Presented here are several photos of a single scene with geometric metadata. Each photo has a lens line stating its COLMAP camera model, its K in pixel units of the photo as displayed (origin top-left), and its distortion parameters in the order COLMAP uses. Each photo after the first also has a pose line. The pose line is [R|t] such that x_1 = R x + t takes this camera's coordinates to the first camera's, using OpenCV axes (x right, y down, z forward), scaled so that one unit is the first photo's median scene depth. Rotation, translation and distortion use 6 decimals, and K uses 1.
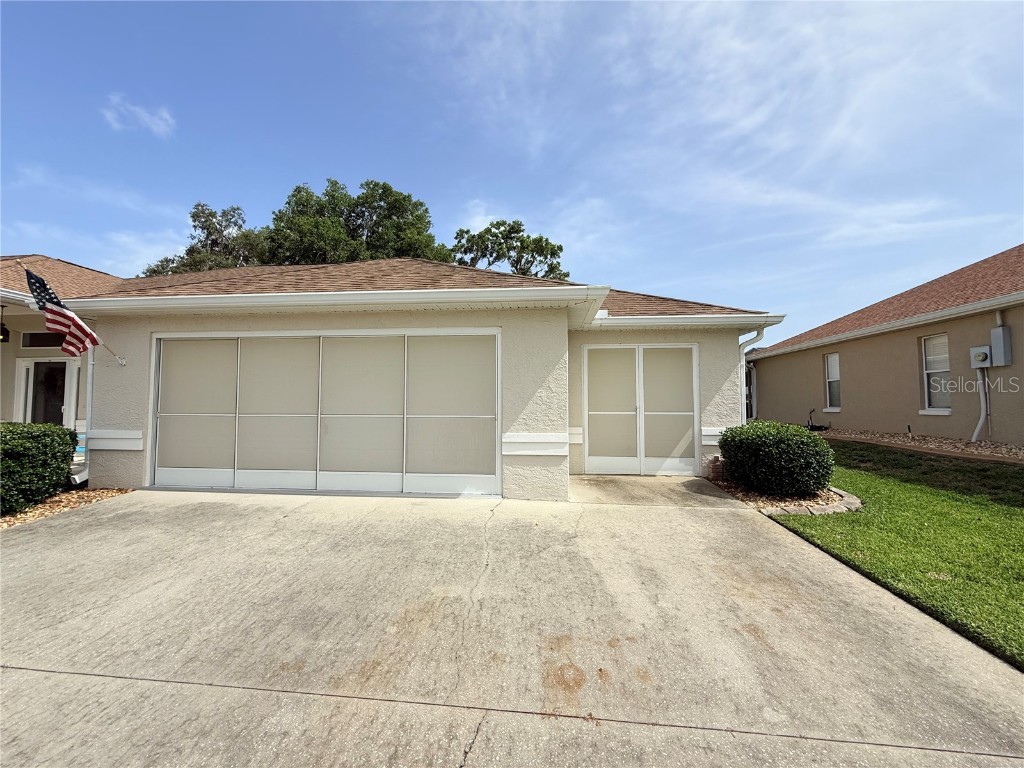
lens RADIAL K [[406.8, 0, 508.5], [0, 406.8, 383.8], [0, 0, 1]] dist [-0.000469, 0.000039]
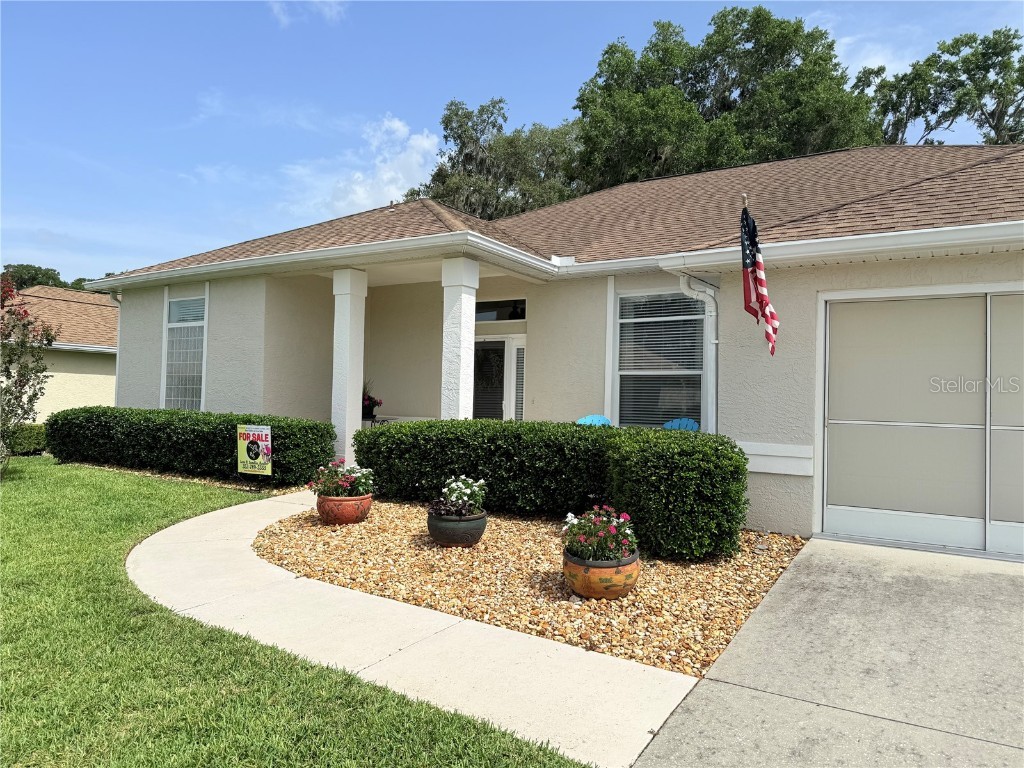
lens RADIAL K [[720.3, 0, 512.0], [0, 720.3, 384.0], [0, 0, 1]] dist [0.036179, -0.043563]
pose [[0.890380, 0.010916, -0.455087, -0.114780], [-0.001346, 0.999771, 0.021348, -0.000850], [0.455216, -0.018395, 0.890191, -0.032278]]
